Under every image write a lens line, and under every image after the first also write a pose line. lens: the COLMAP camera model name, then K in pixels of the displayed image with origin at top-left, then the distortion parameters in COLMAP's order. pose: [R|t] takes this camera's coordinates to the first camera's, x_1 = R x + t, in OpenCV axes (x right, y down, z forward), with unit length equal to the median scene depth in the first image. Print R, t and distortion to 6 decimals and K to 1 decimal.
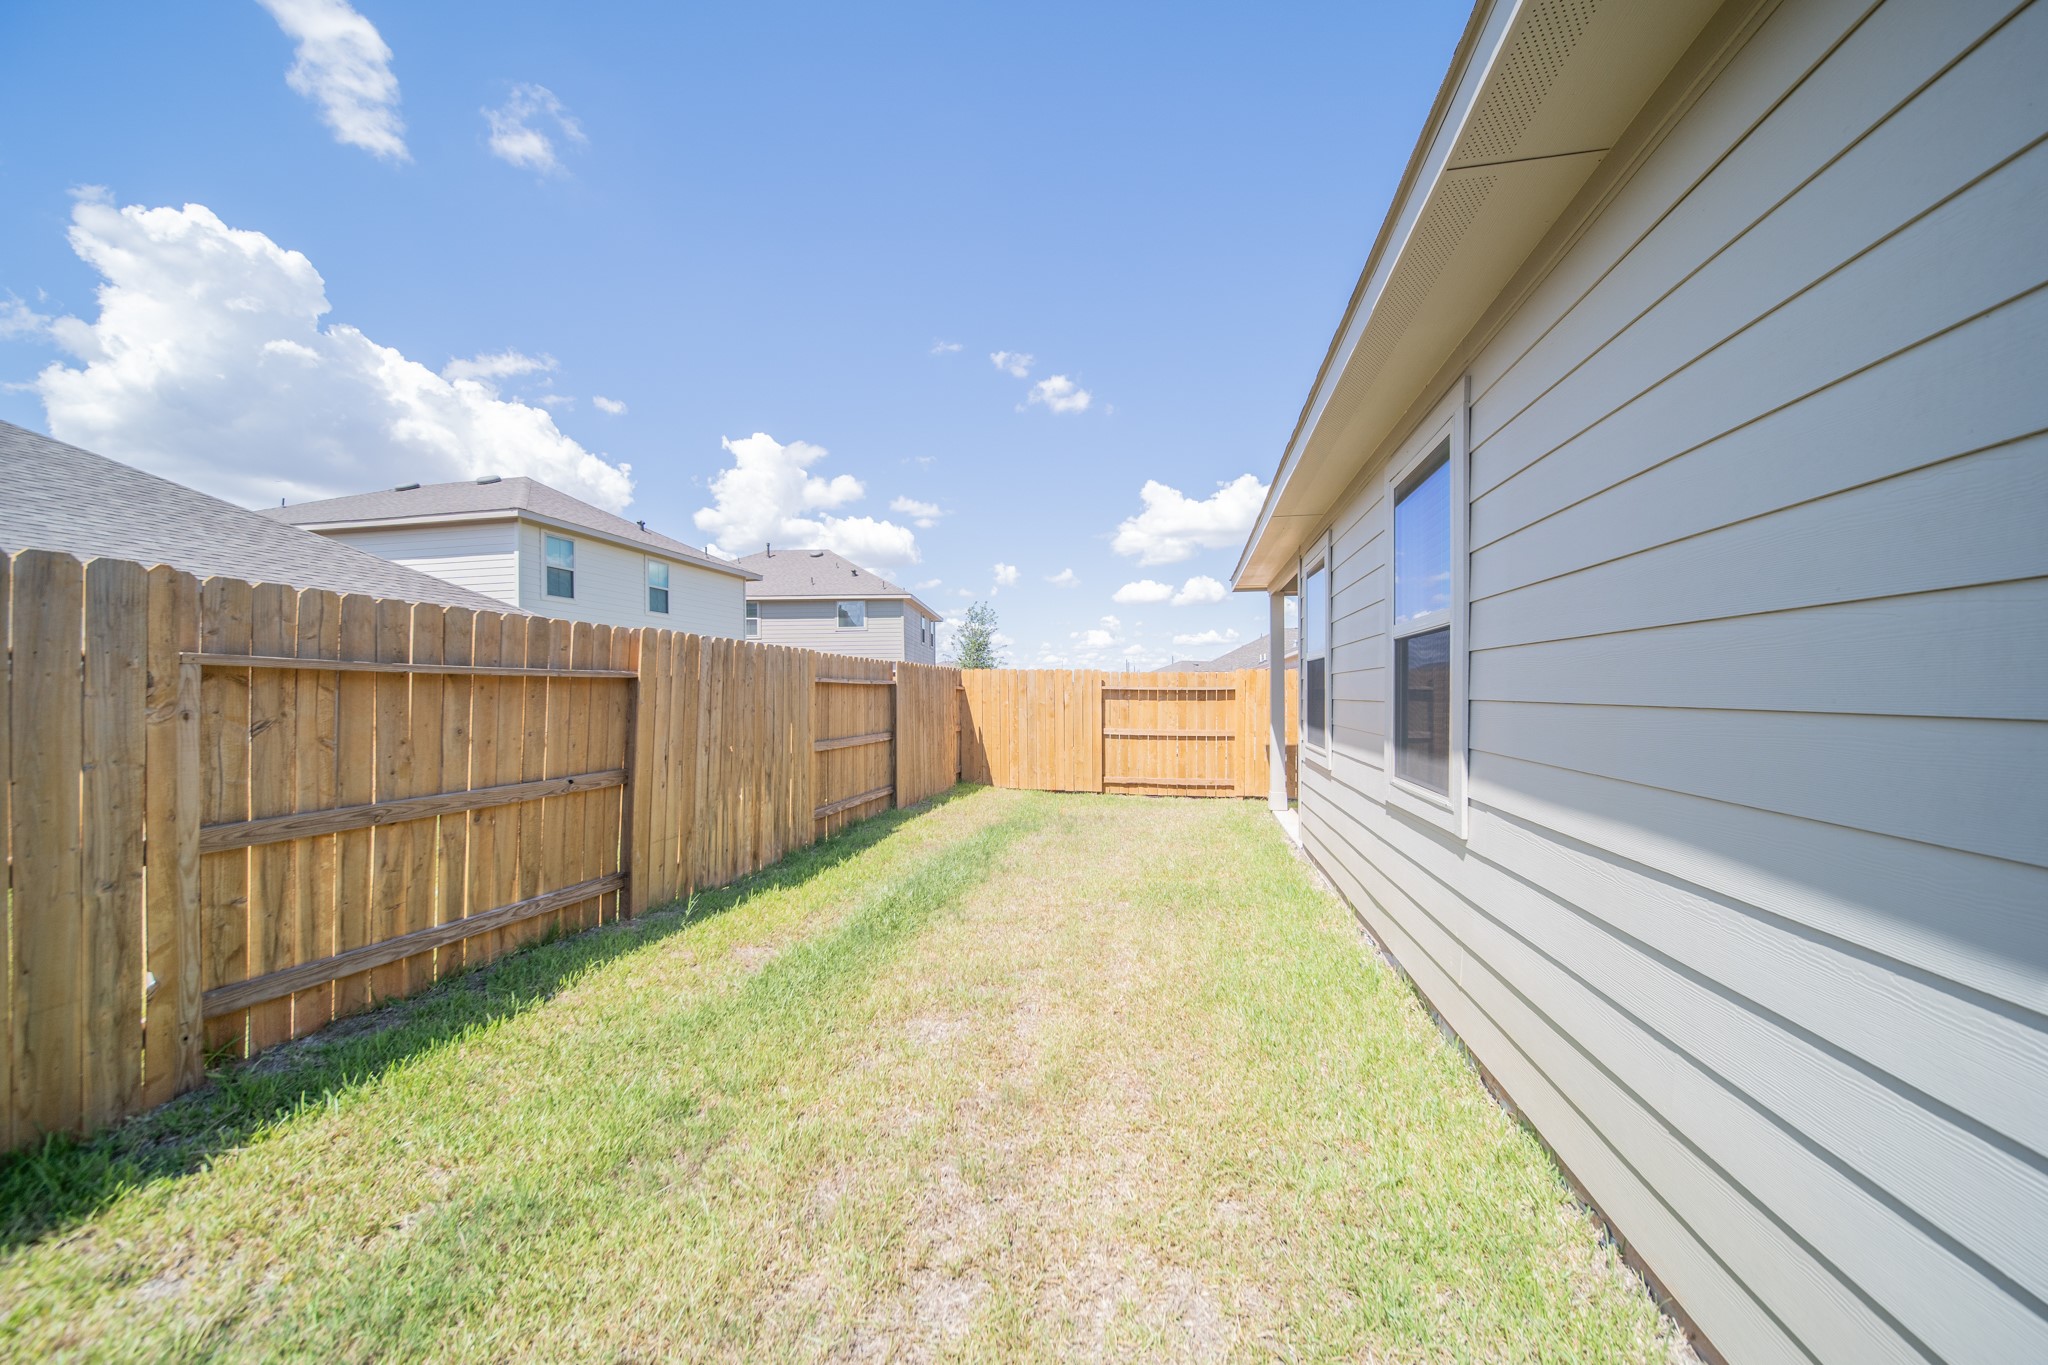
lens RADIAL K [[731.1, 0, 1041.4], [0, 731.1, 683.4], [0, 0, 1]] dist [-0.000277, -0.000022]
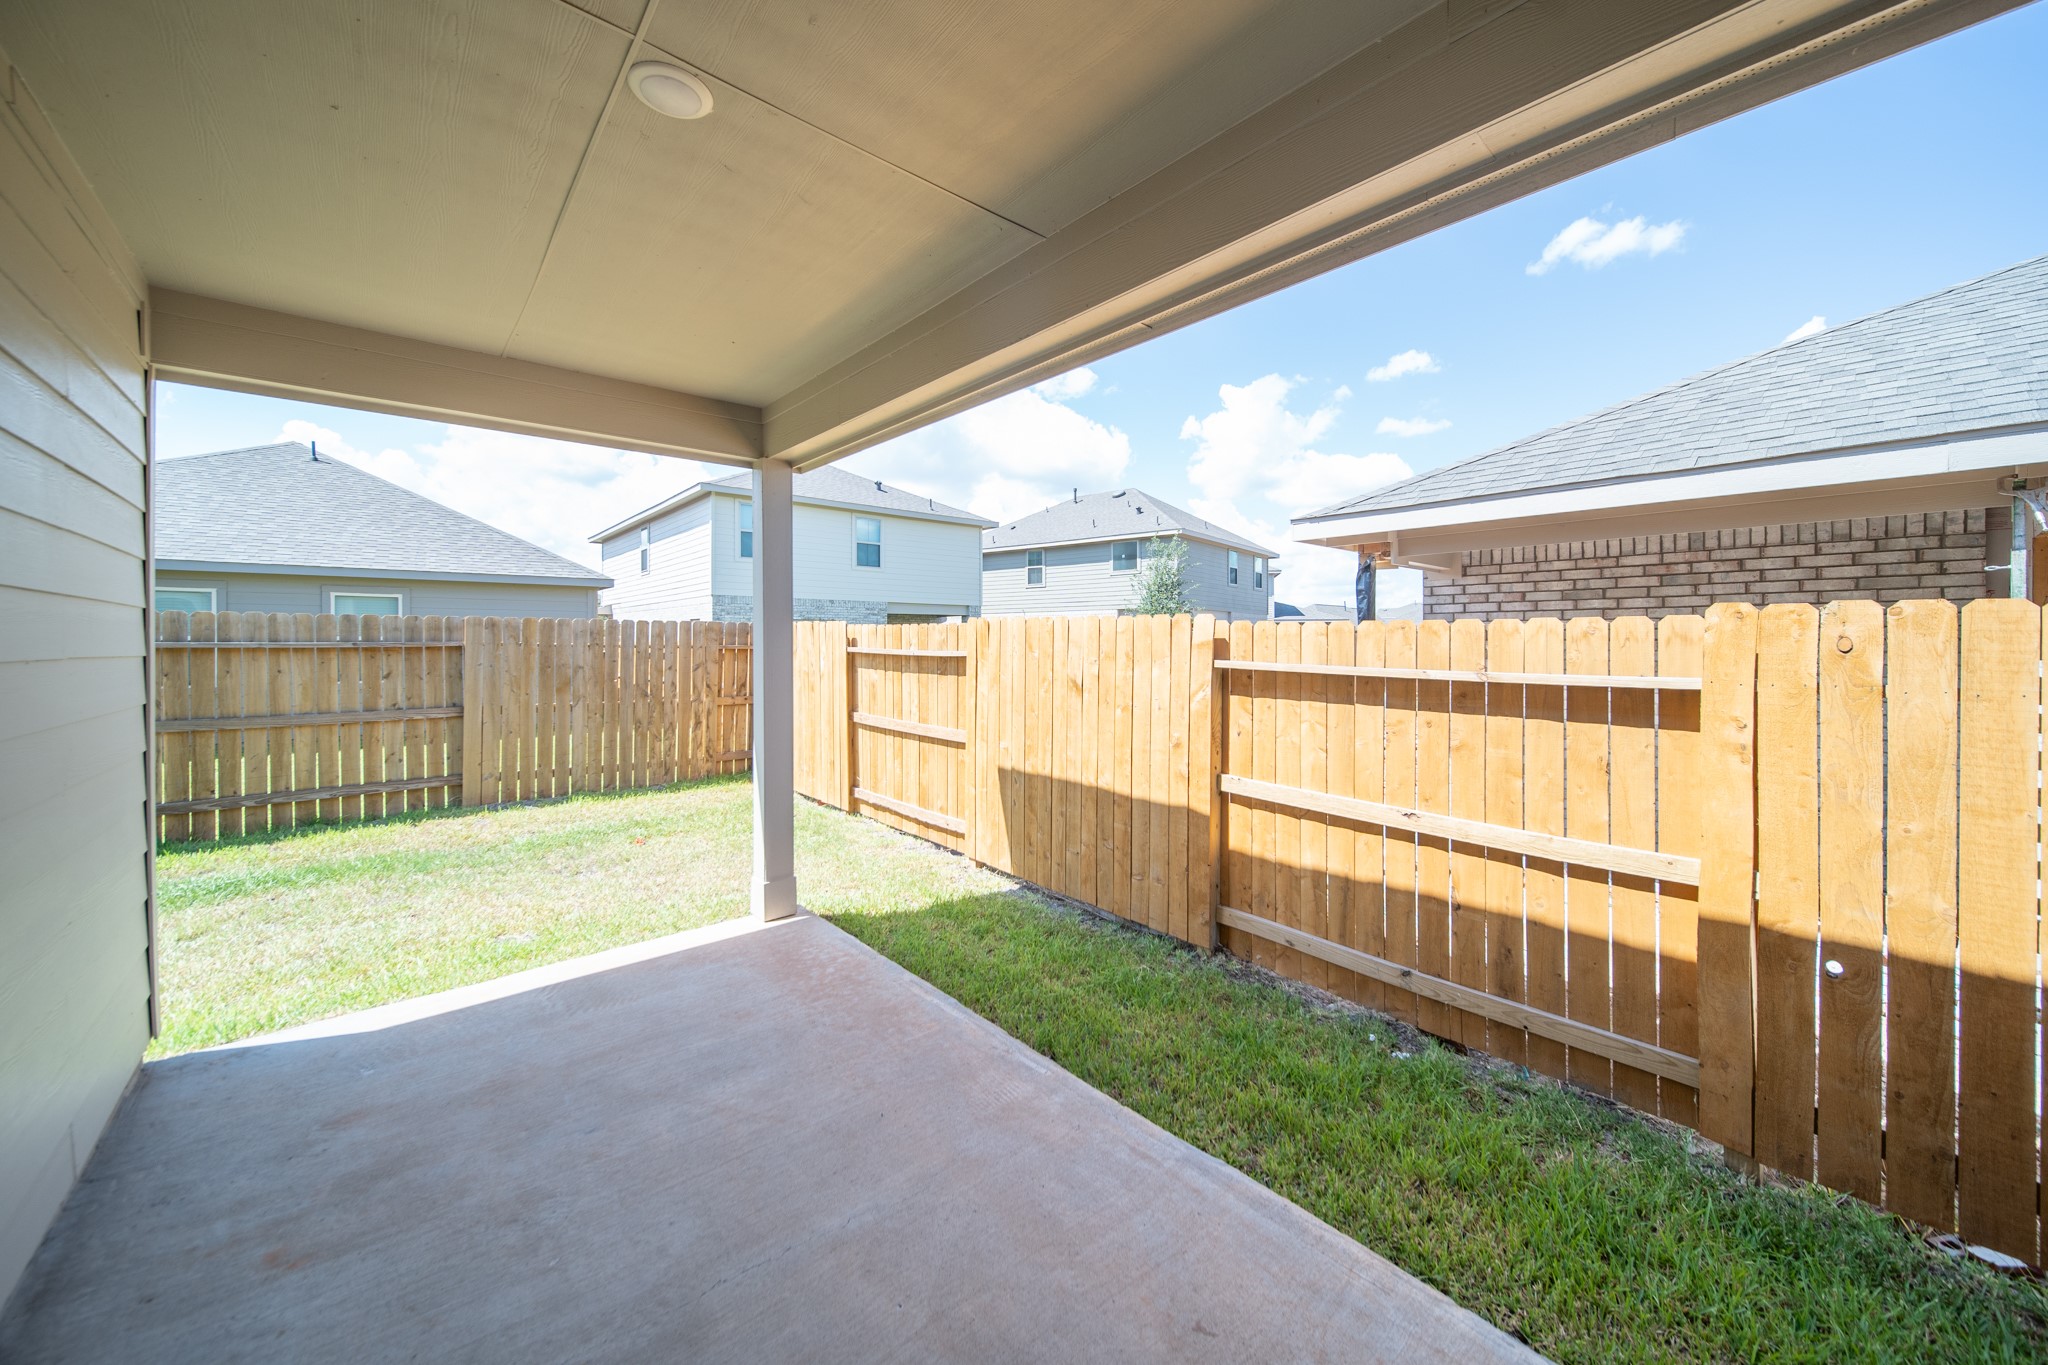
lens RADIAL K [[741.8, 0, 1040.6], [0, 741.8, 679.3], [0, 0, 1]] dist [-0.001657, -0.000124]
pose [[0.810028, 0.029872, -0.585630, 0.598349], [0.010195, 0.997833, 0.064999, -0.008796], [0.586303, -0.058621, 0.807968, 0.573246]]
